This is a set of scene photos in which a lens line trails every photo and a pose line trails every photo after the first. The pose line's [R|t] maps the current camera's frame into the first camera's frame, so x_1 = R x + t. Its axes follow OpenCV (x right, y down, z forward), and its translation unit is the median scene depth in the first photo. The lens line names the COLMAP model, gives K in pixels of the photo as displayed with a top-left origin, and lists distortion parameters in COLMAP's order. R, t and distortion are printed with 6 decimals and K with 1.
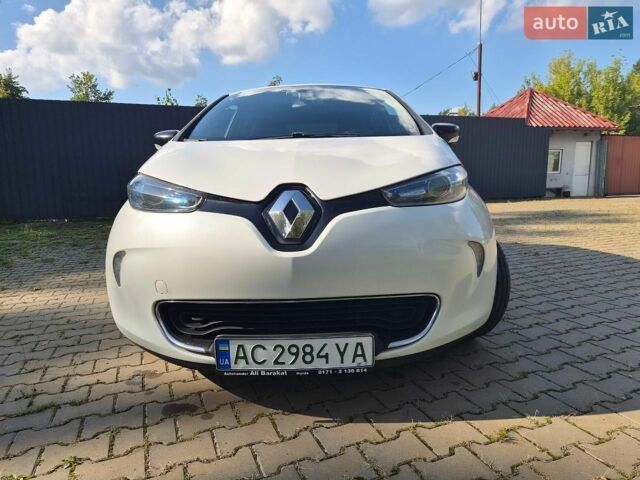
lens RADIAL K [[419.6, 0, 324.5], [0, 419.6, 240.1], [0, 0, 1]] dist [0.037539, -0.025094]
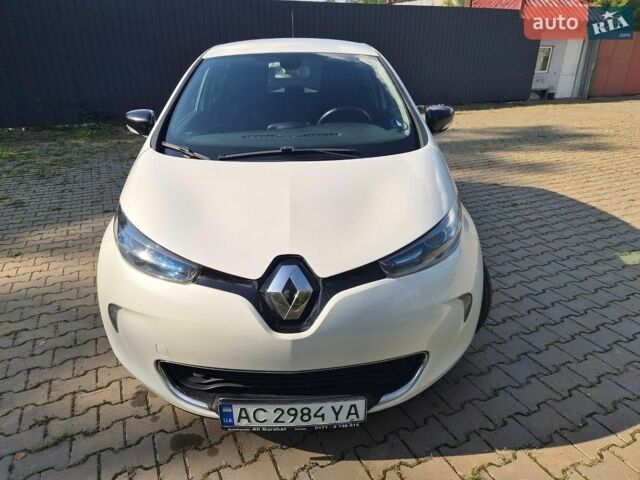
lens RADIAL K [[419.6, 0, 315.9], [0, 419.6, 242.1], [0, 0, 1]] dist [0.037539, -0.025094]
pose [[0.999086, -0.000696, 0.042736, -0.052864], [-0.010285, 0.966575, 0.256177, -0.390355], [-0.041486, -0.256382, 0.965685, 0.055265]]
